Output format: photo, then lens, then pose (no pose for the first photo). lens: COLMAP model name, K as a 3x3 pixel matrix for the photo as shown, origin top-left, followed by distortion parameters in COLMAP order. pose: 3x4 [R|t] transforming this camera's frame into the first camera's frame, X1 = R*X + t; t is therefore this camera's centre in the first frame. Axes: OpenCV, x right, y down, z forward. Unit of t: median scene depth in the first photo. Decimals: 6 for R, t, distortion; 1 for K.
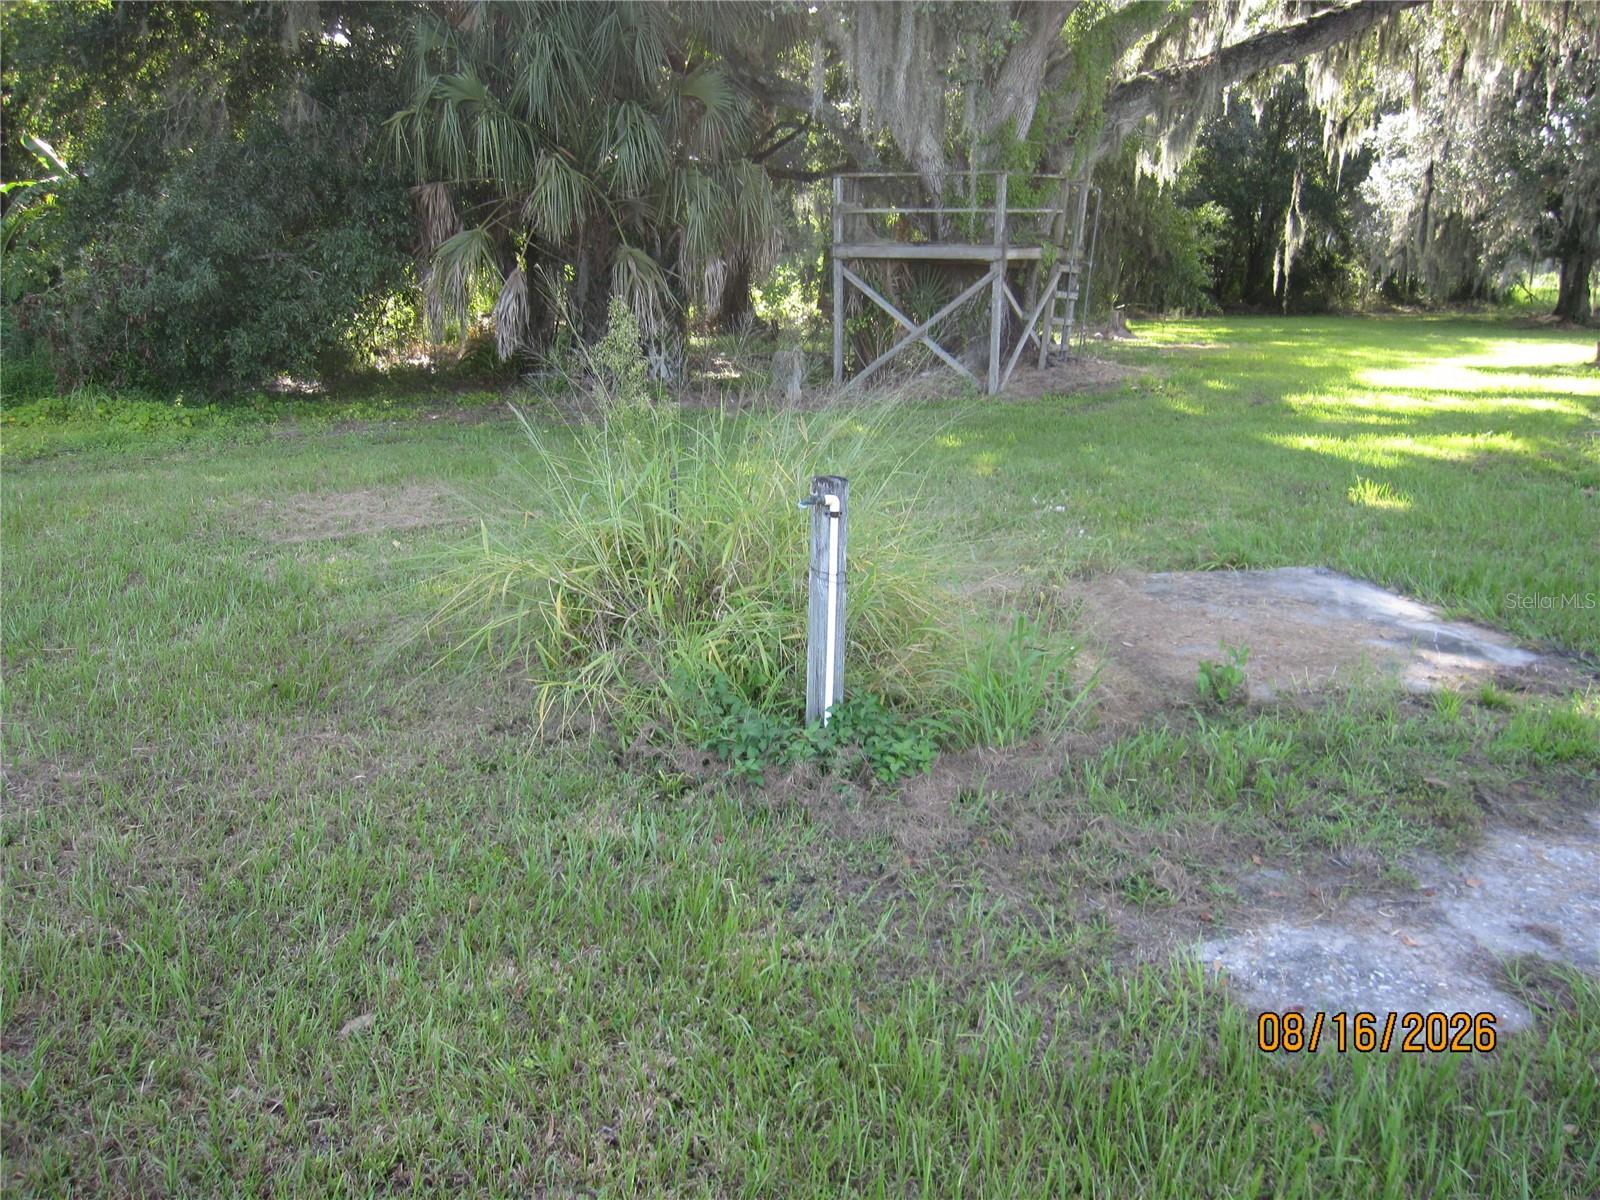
lens RADIAL K [[1317.5, 0, 797.4], [0, 1317.5, 602.3], [0, 0, 1]] dist [-0.079040, 0.050914]
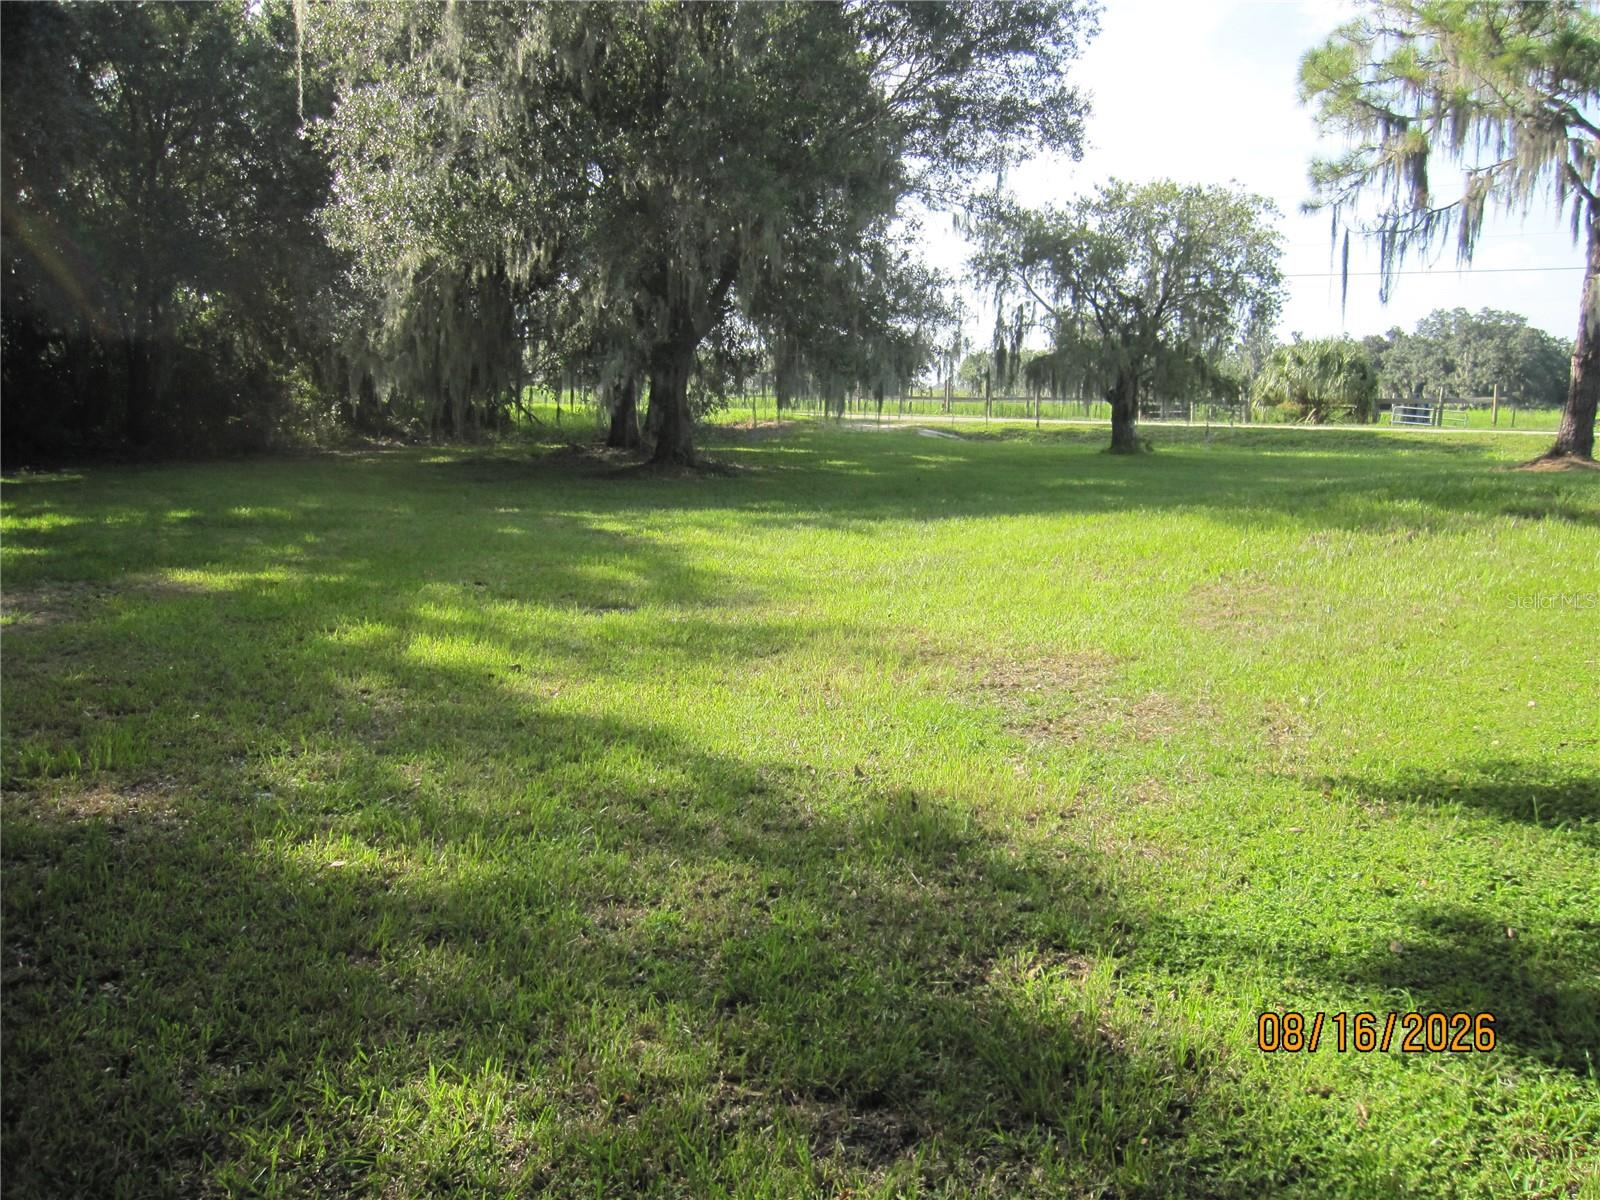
lens RADIAL K [[1317.5, 0, 814.1], [0, 1317.5, 586.5], [0, 0, 1]] dist [-0.079040, 0.050914]
pose [[0.705389, -0.100875, 0.701605, 0.241601], [0.170706, 0.984864, -0.030026, -0.156633], [-0.687957, 0.140948, 0.711933, 0.624136]]
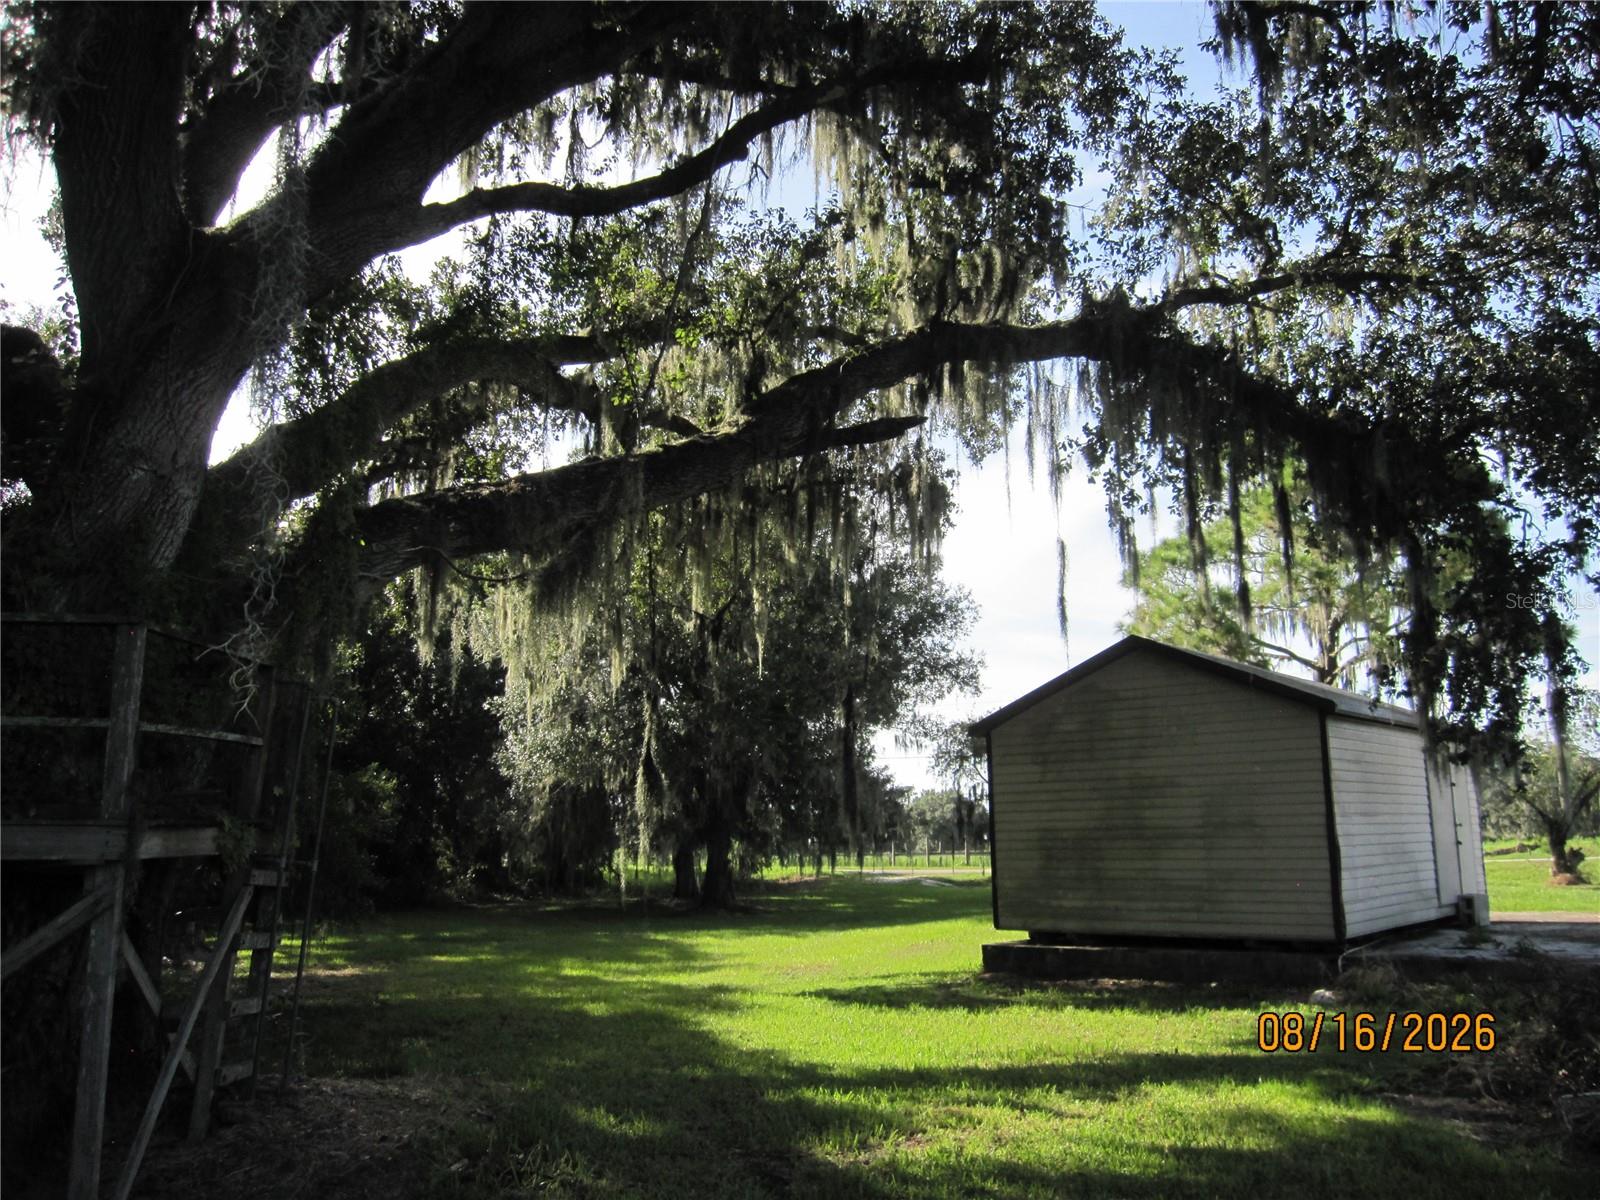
lens RADIAL K [[1317.5, 0, 806.7], [0, 1317.5, 585.2], [0, 0, 1]] dist [-0.079040, 0.050914]
pose [[0.755415, 0.112286, 0.645555, 0.030897], [0.182894, 0.909919, -0.372287, -0.081099], [-0.629205, 0.399299, 0.666830, 0.303313]]
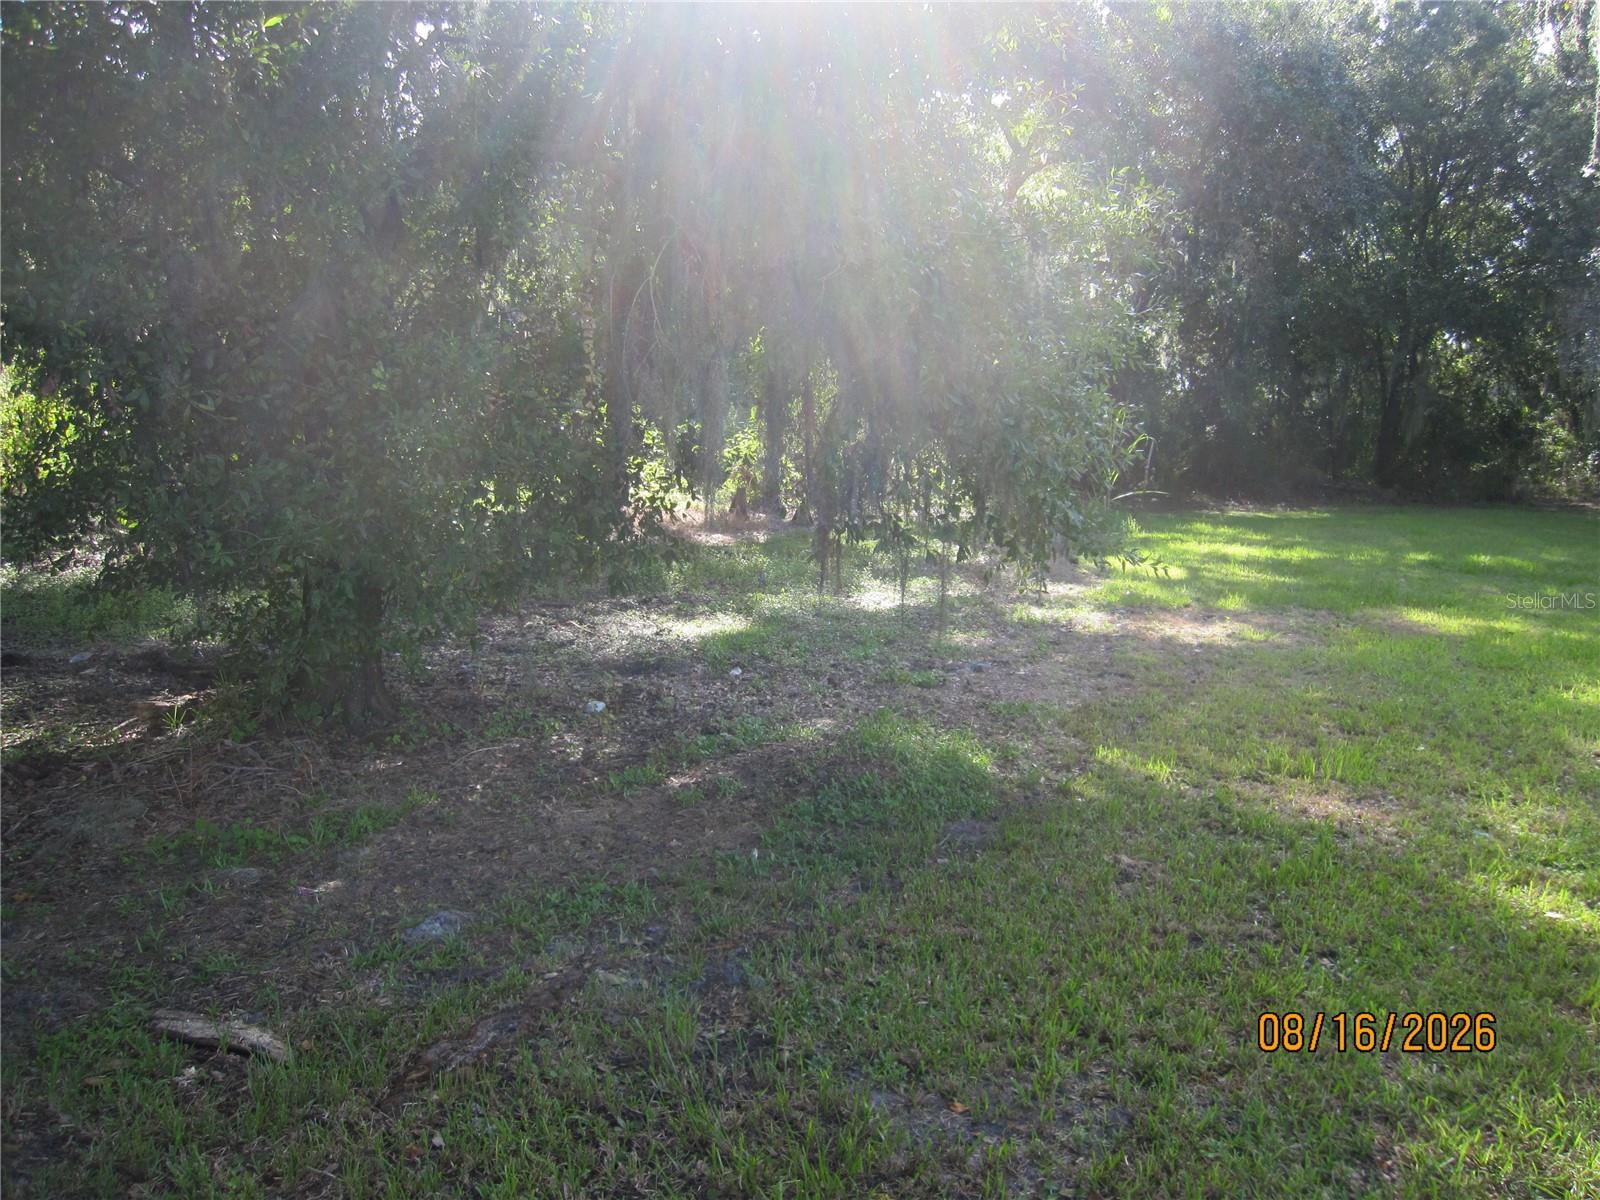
lens RADIAL K [[1317.5, 0, 814.0], [0, 1317.5, 578.2], [0, 0, 1]] dist [-0.079040, 0.050914]
pose [[0.994802, 0.017623, -0.100289, 0.235355], [-0.031311, 0.990131, -0.136599, -0.154487], [0.096892, 0.139029, 0.985537, 0.615507]]
